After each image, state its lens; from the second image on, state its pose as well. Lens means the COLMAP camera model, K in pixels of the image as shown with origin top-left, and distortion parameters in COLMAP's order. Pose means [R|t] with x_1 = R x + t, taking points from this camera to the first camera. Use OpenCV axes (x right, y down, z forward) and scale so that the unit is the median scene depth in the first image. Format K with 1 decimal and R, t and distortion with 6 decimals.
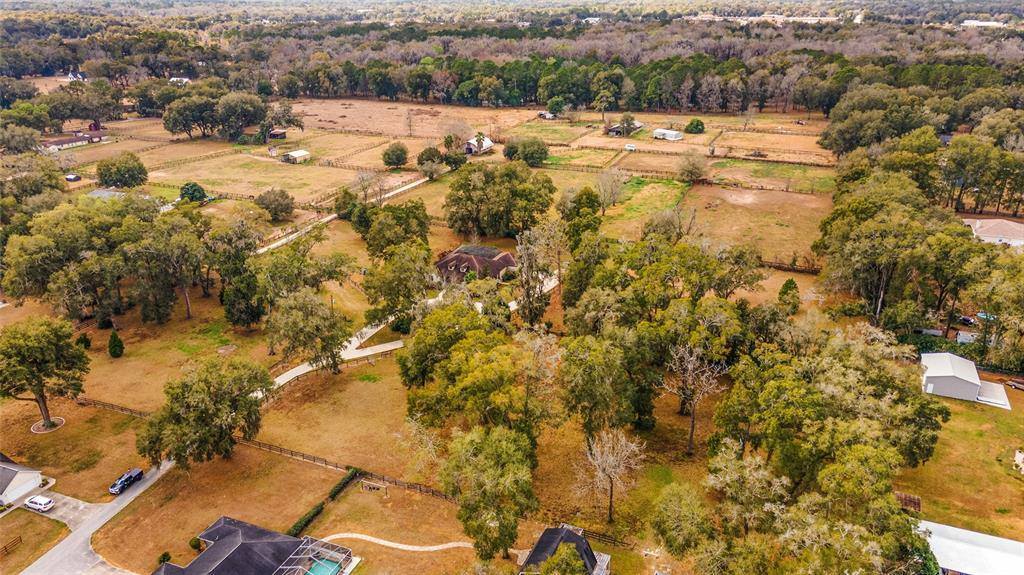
lens RADIAL K [[736.9, 0, 512.8], [0, 736.9, 286.5], [0, 0, 1]] dist [0.040670, -0.000779]
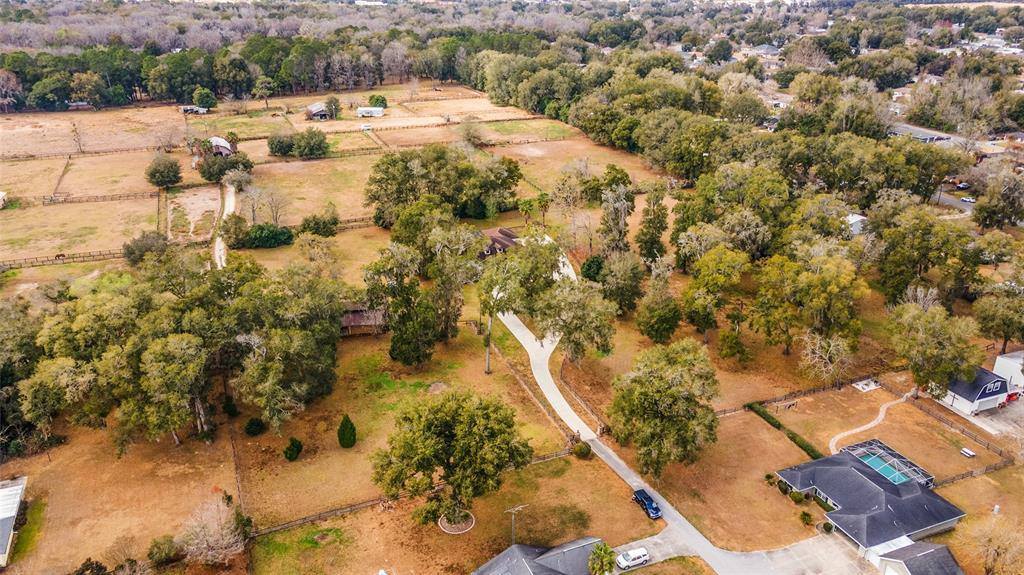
lens RADIAL K [[736.9, 0, 512.7], [0, 736.9, 288.6], [0, 0, 1]] dist [0.040670, -0.000779]
pose [[0.700210, -0.279034, 0.657150, -0.378797], [0.263682, 0.956455, 0.125163, -0.048040], [-0.663459, 0.085638, 0.743295, 0.134416]]
